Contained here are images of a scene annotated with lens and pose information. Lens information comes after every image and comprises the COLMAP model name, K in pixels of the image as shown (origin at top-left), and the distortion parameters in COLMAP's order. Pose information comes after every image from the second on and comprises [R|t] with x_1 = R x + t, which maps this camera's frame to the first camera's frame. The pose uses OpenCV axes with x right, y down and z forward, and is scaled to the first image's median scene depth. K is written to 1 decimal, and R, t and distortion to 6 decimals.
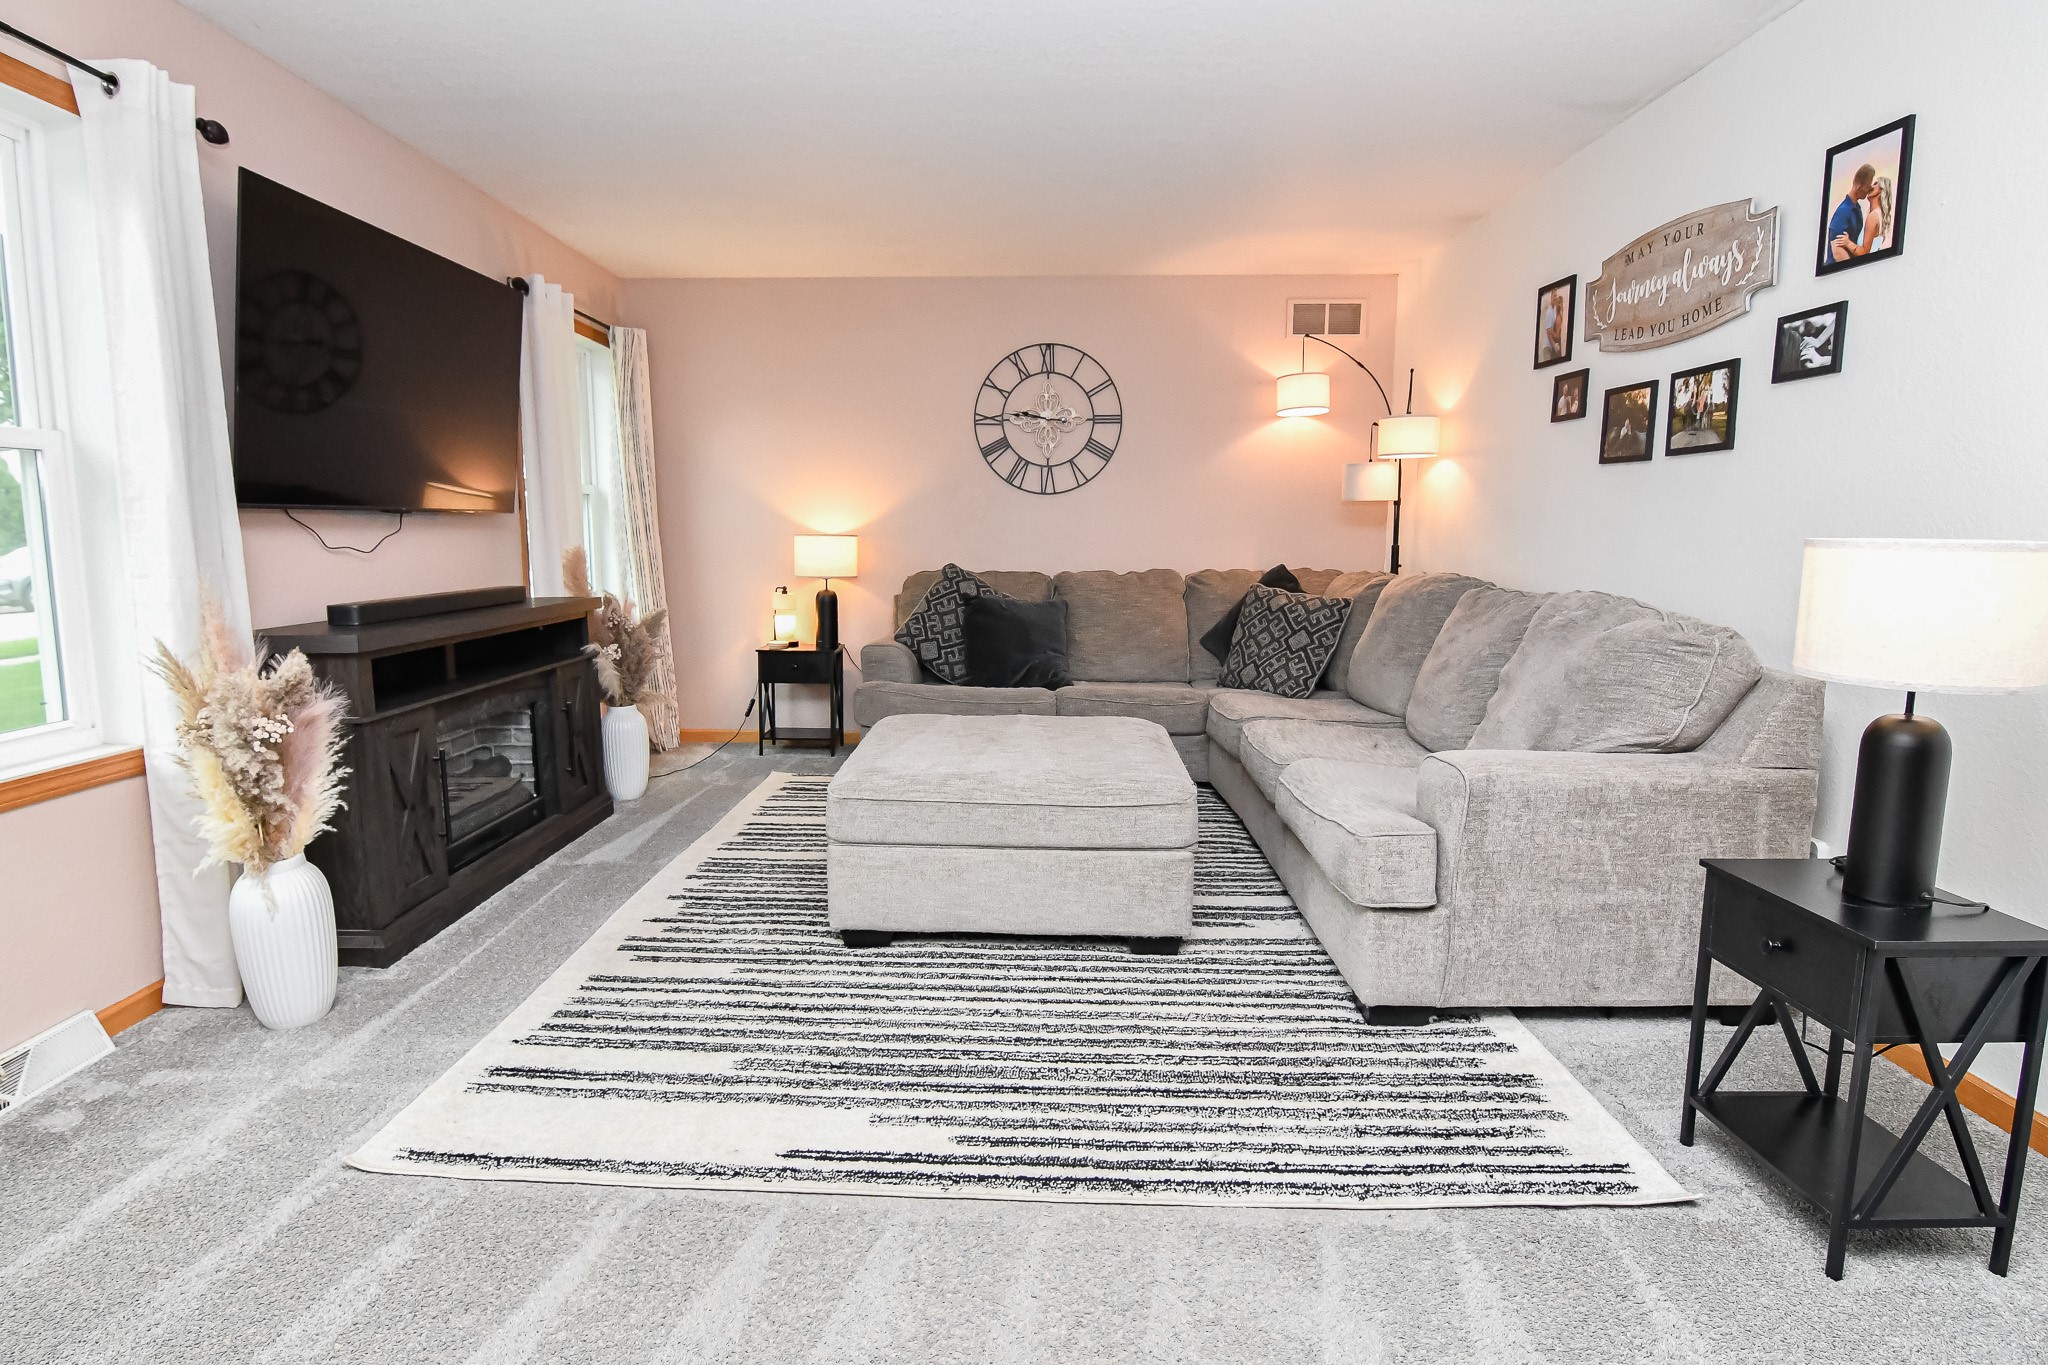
lens RADIAL K [[1061.3, 0, 997.4], [0, 1061.3, 665.0], [0, 0, 1]] dist [-0.012560, -0.005999]
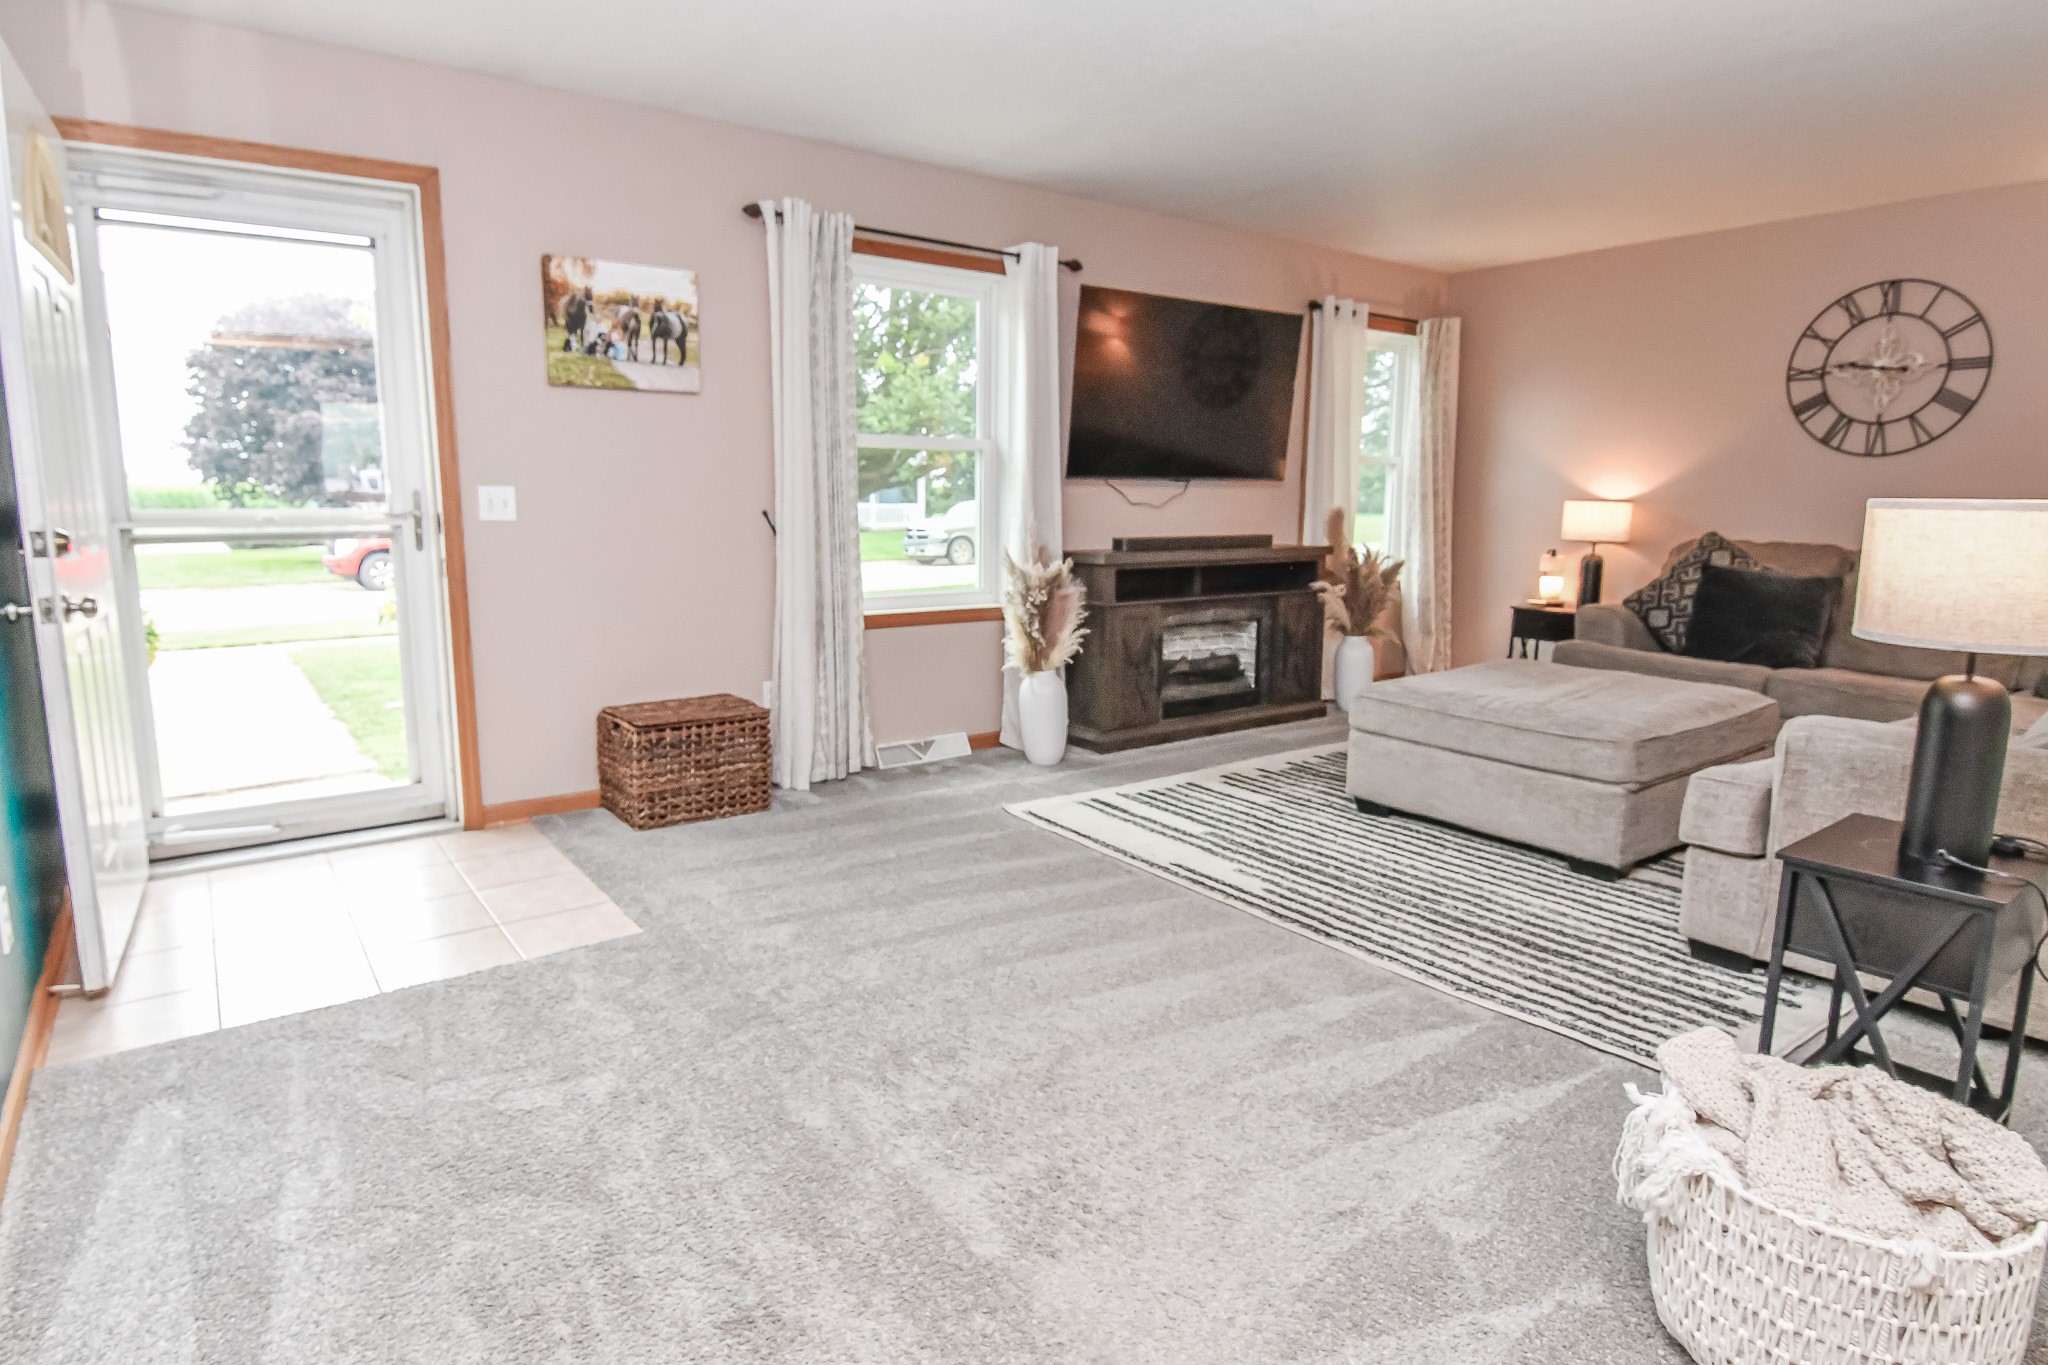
lens RADIAL K [[1144.4, 0, 977.8], [0, 1144.4, 672.7], [0, 0, 1]] dist [-0.006904, -0.015302]
pose [[0.594180, 0.125974, -0.794406, 0.695558], [-0.106030, 0.991307, 0.077893, 0.036251], [0.797313, 0.037949, 0.602372, -0.240938]]
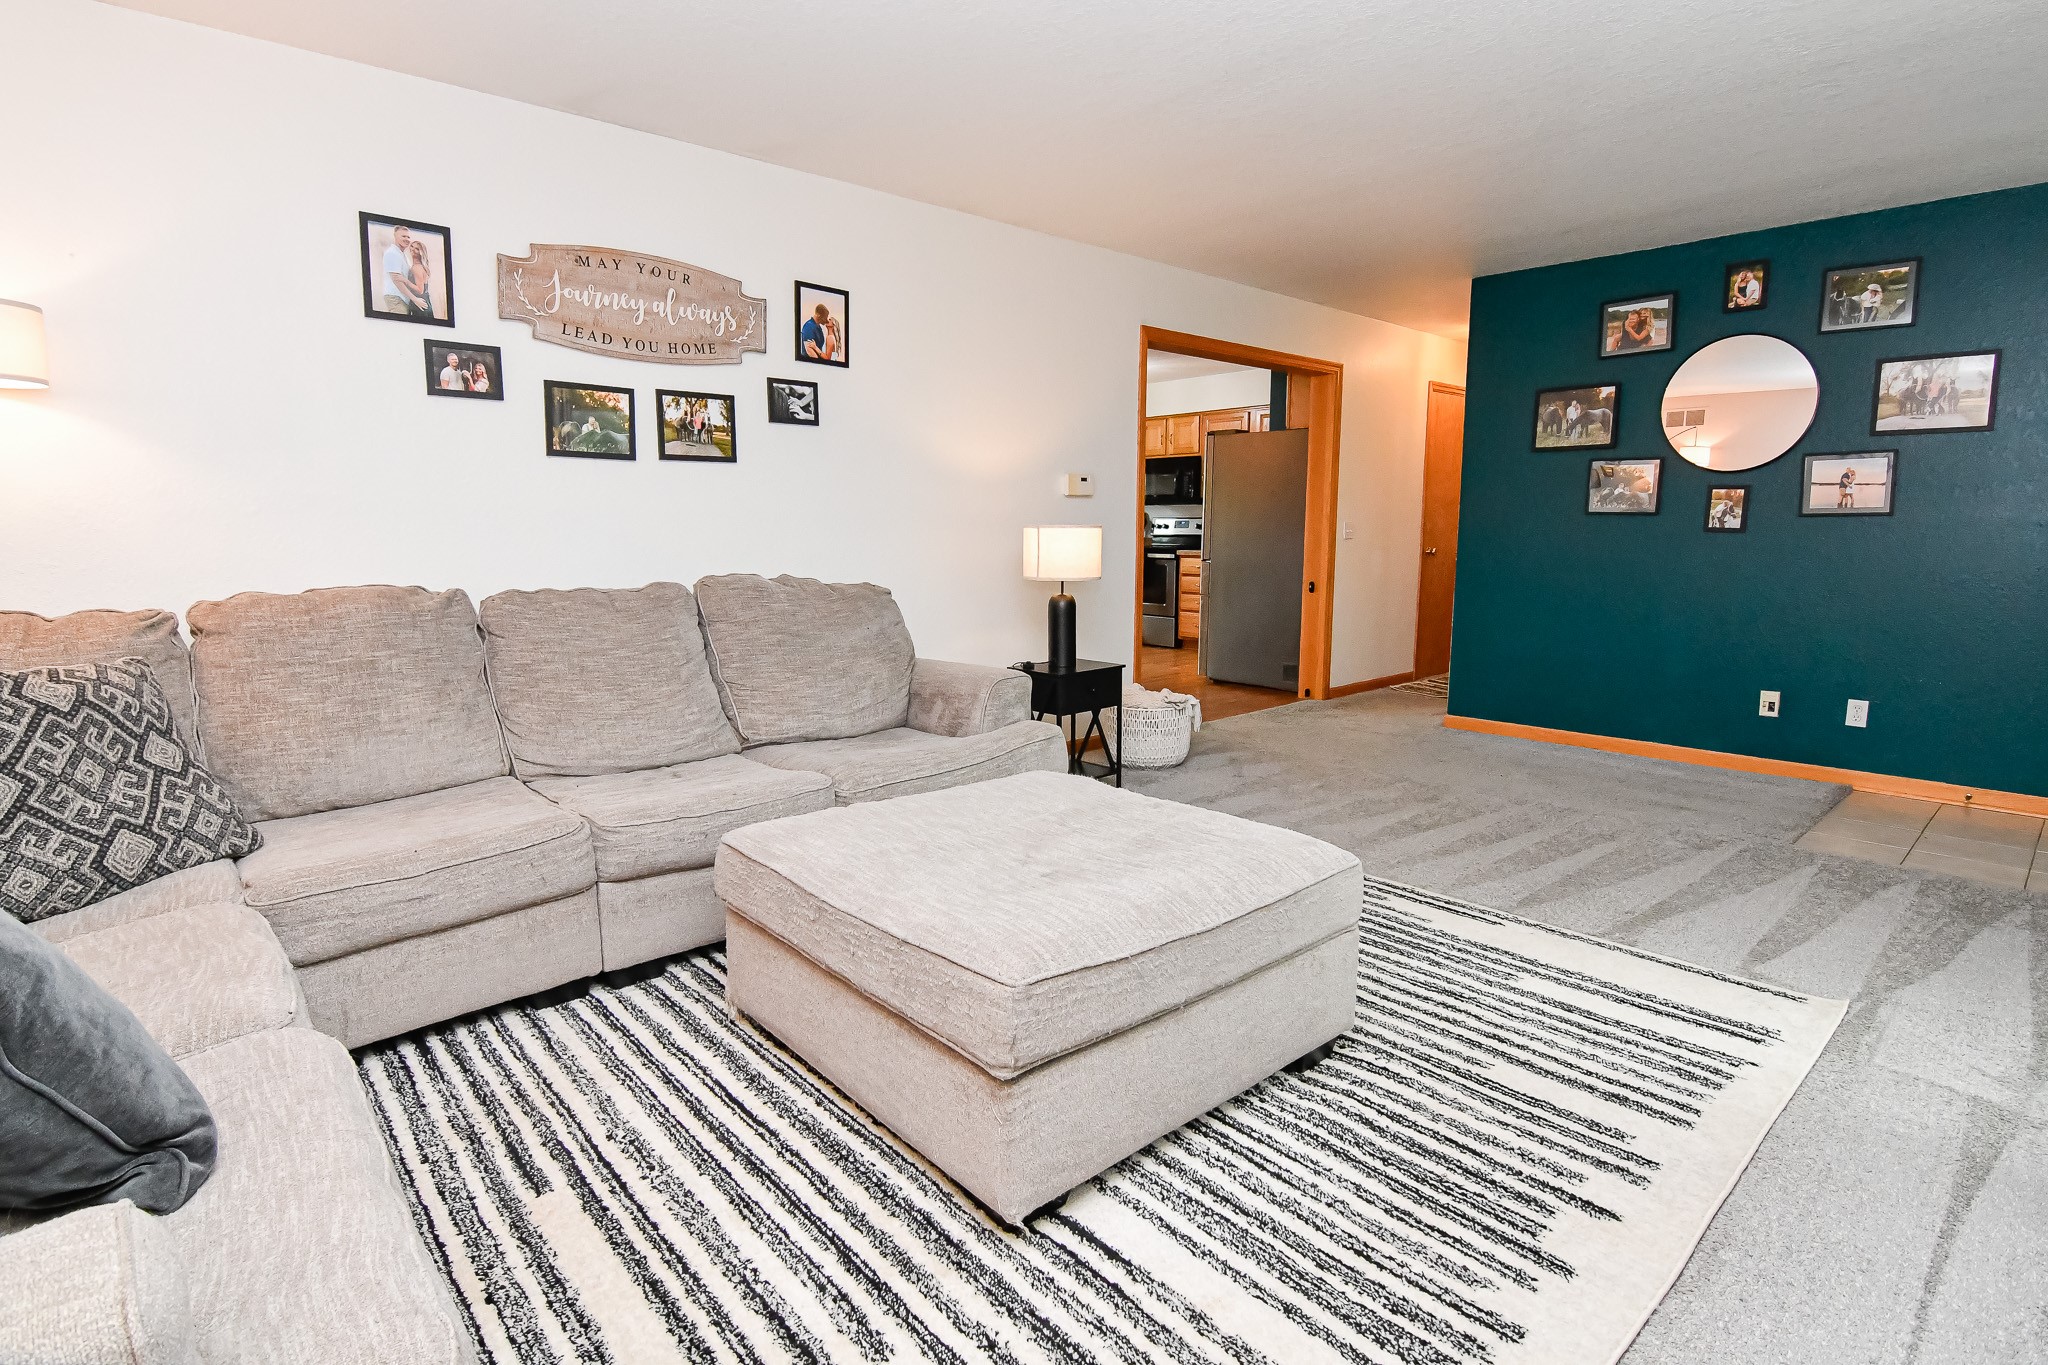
lens RADIAL K [[977.1, 0, 1018.2], [0, 977.1, 663.8], [0, 0, 1]] dist [-0.016649, -0.006295]
pose [[-0.679509, -0.103929, 0.726269, -0.489740], [0.094664, 0.969221, 0.227264, -0.204633], [-0.727535, 0.223179, -0.648756, 1.606660]]
